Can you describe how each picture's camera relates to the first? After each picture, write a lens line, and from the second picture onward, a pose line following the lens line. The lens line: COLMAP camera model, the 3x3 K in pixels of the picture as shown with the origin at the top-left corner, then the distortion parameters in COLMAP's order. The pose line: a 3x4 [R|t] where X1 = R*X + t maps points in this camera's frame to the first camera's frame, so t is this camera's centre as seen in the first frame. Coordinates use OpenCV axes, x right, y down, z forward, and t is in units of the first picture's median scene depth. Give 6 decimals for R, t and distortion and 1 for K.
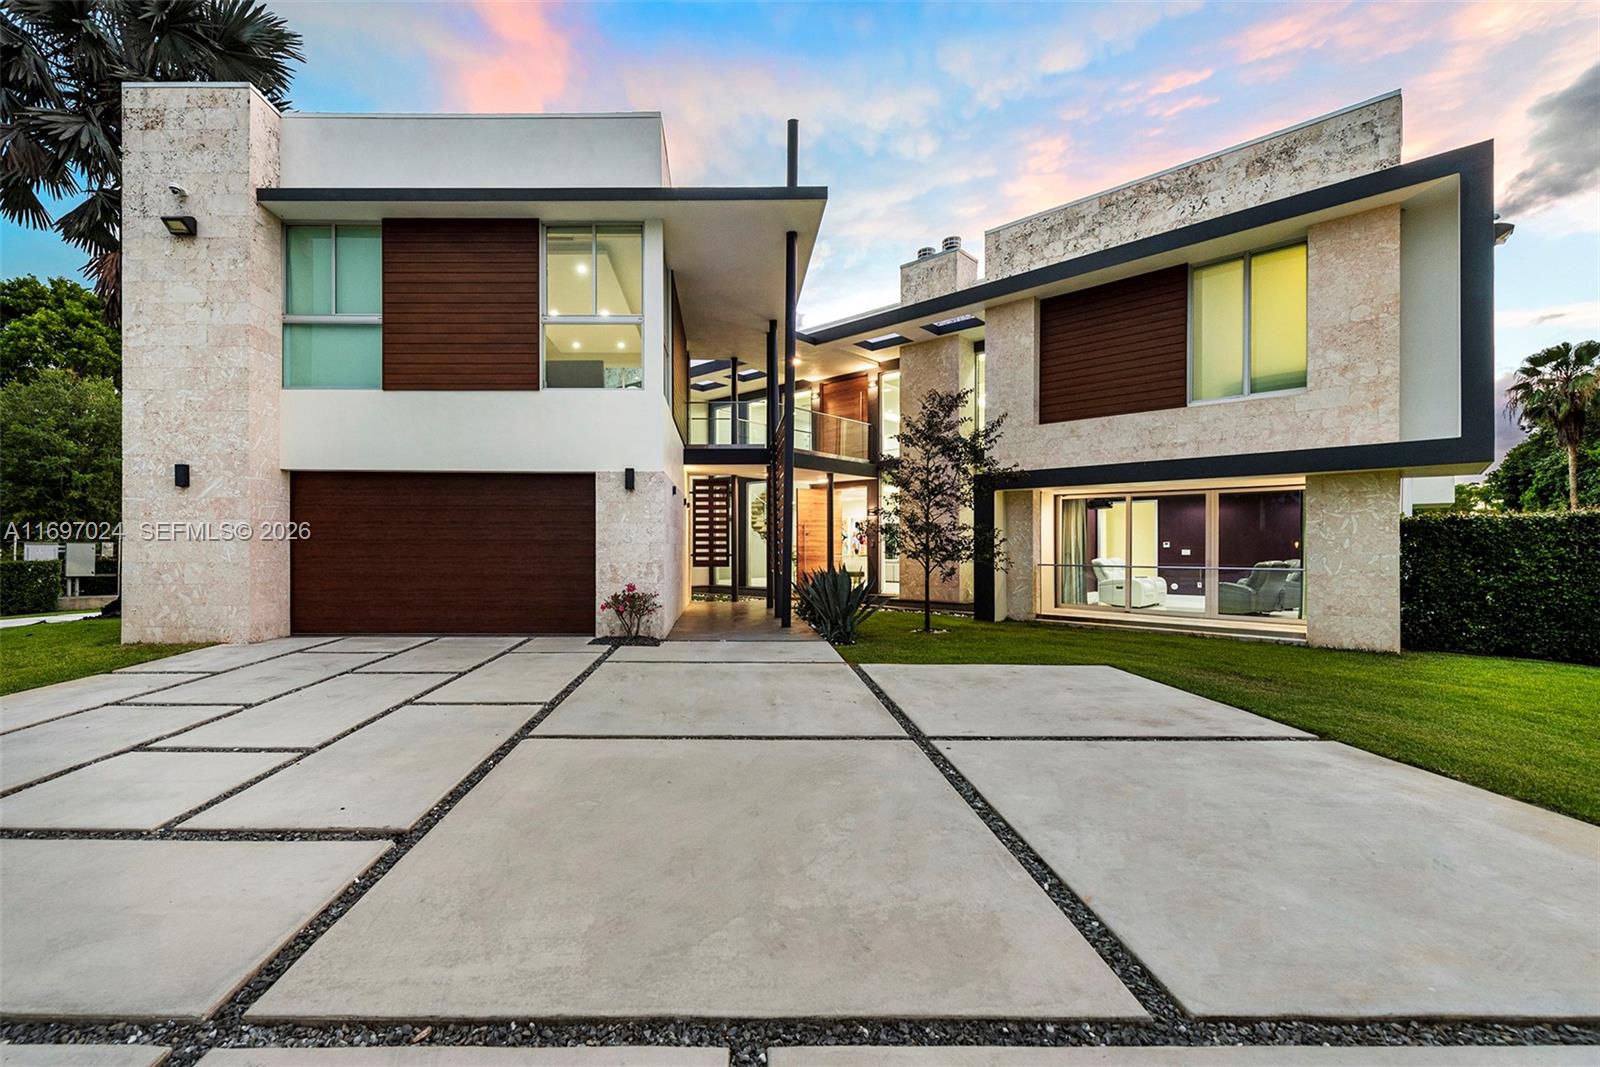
lens RADIAL K [[661.7, 0, 799.6], [0, 661.7, 549.5], [0, 0, 1]] dist [0.005262, -0.001579]
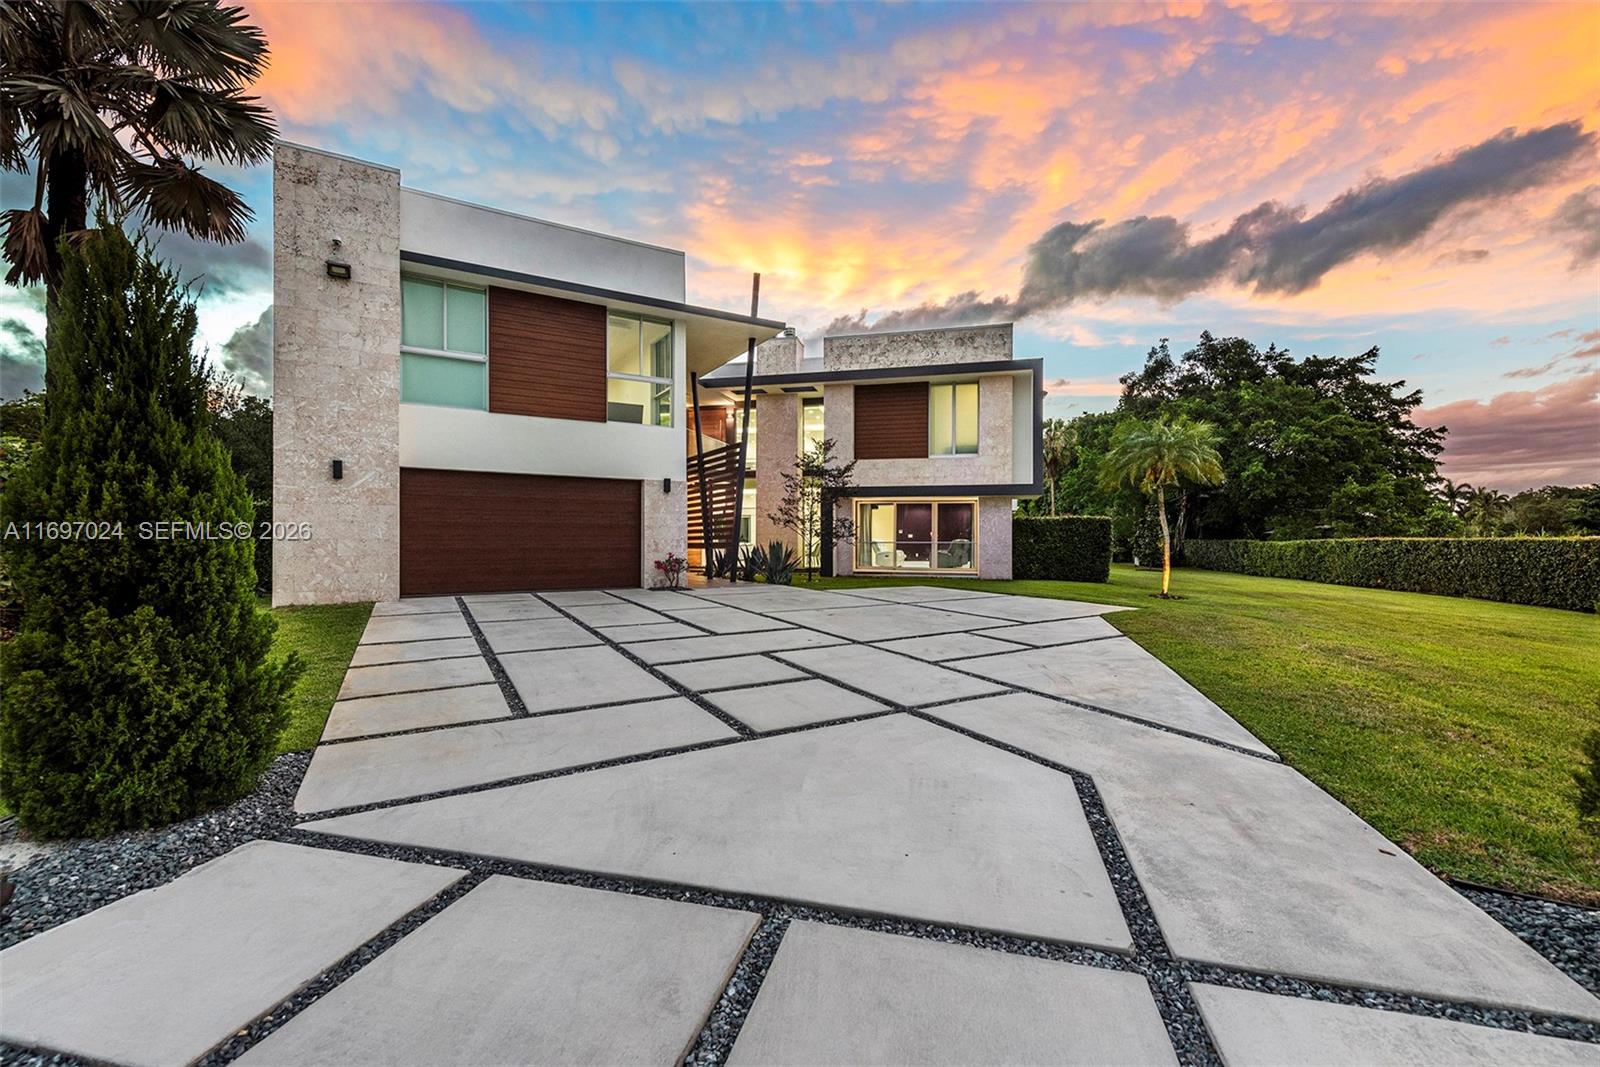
lens RADIAL K [[658.1, 0, 800.4], [0, 658.1, 525.7], [0, 0, 1]] dist [-0.011659, 0.000857]
pose [[0.857563, 0.010307, 0.514275, -0.769435], [-0.004723, 0.999915, -0.012164, 0.005100], [-0.514357, 0.008003, 0.857539, -0.472448]]
